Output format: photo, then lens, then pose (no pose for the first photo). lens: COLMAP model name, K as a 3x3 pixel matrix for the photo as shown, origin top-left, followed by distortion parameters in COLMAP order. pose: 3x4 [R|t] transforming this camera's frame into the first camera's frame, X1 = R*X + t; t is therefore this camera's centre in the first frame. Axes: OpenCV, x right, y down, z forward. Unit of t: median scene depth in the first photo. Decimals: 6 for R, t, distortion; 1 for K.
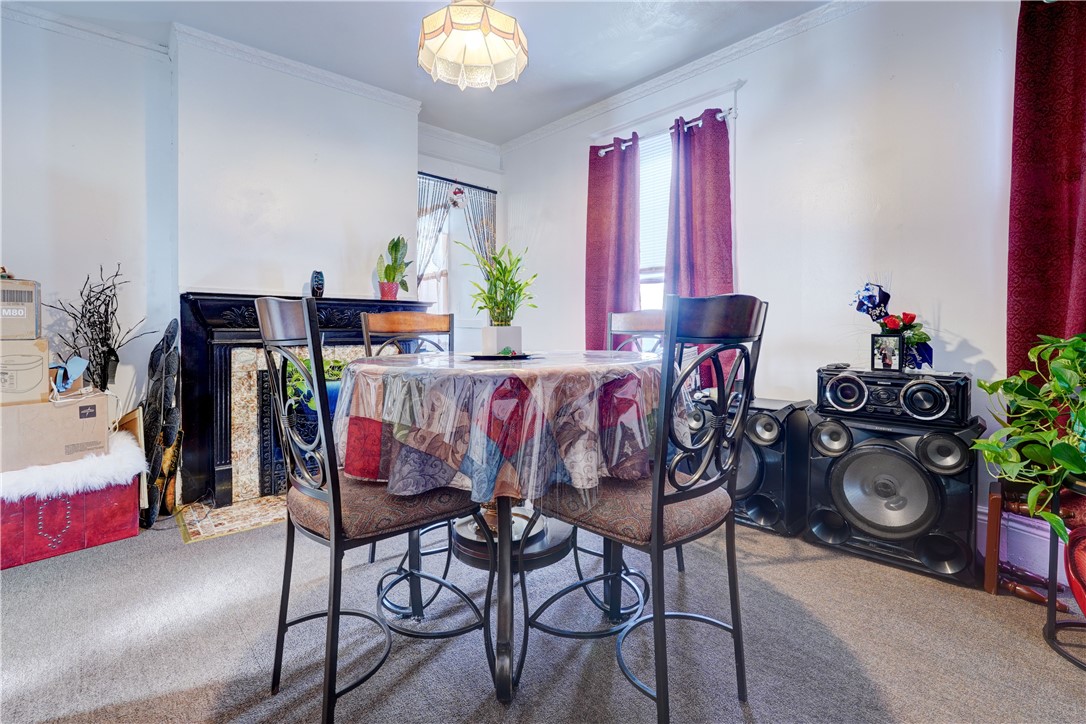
lens RADIAL K [[518.2, 0, 536.7], [0, 518.2, 328.4], [0, 0, 1]] dist [0.003228, 0.001538]
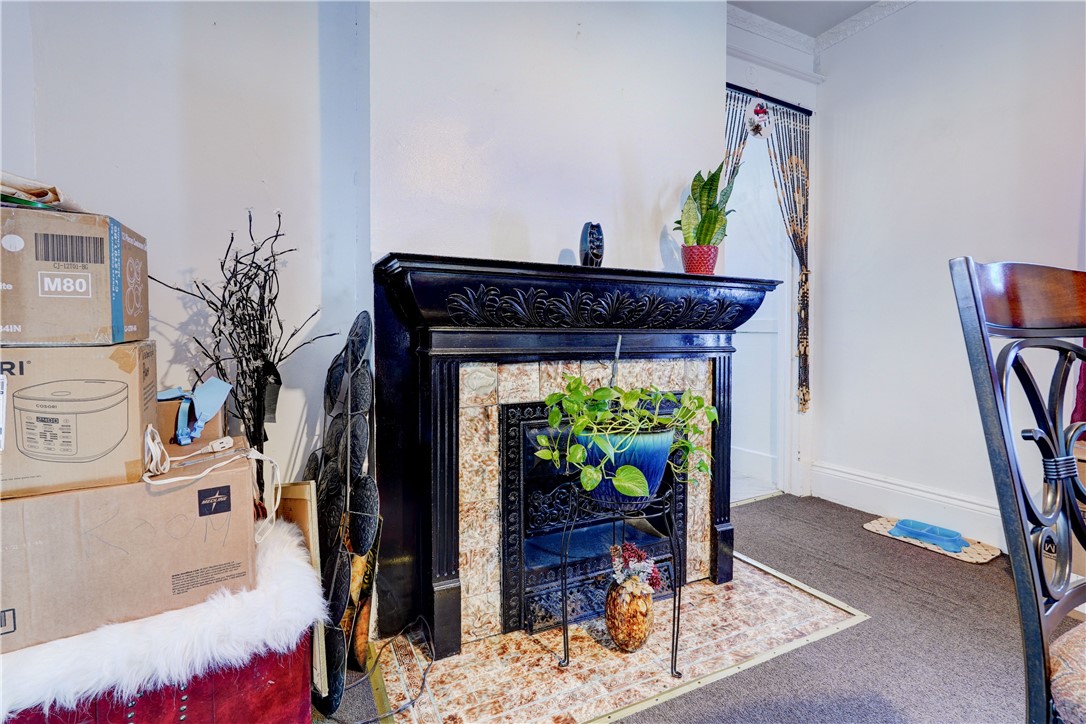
lens RADIAL K [[513.3, 0, 544.7], [0, 513.3, 343.2], [0, 0, 1]] dist [-0.002478, -0.000496]
pose [[0.973535, 0.000896, -0.228535, -0.382771], [0.001017, 0.999965, 0.008254, 0.012480], [0.228535, -0.008268, 0.973501, 0.505533]]
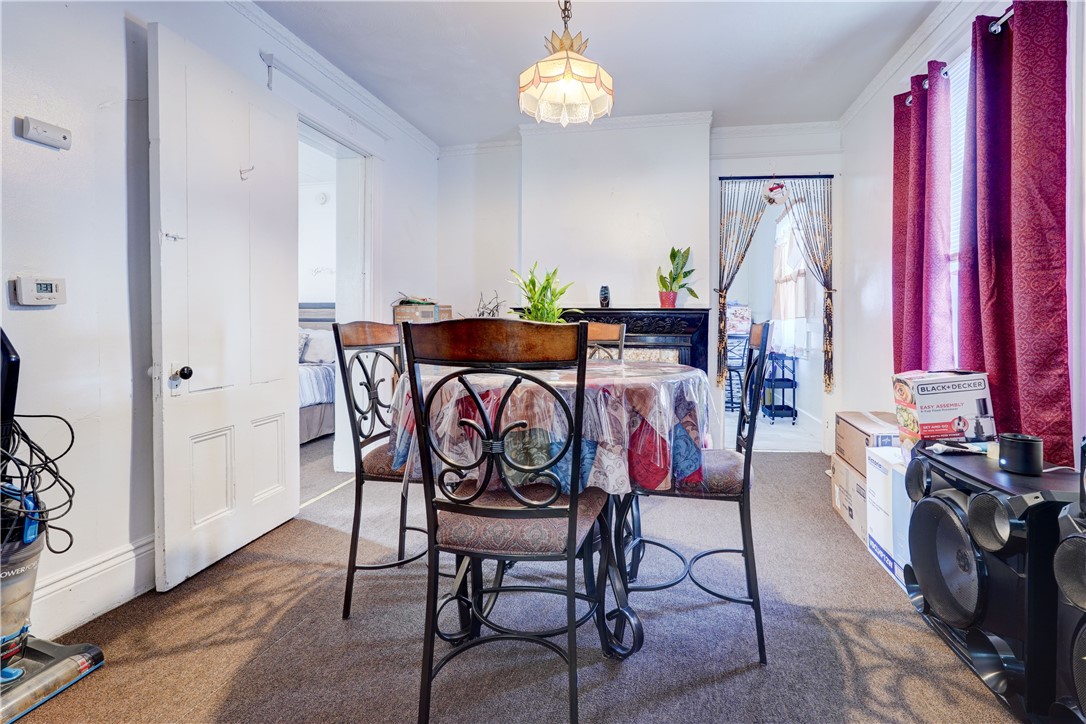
lens RADIAL K [[503.1, 0, 559.6], [0, 503.1, 322.8], [0, 0, 1]] dist [-0.000714, -0.000027]
pose [[0.608204, 0.003035, -0.793775, 0.480146], [-0.011955, 0.999914, -0.005337, -0.016910], [0.793691, 0.012736, 0.608188, 0.217916]]
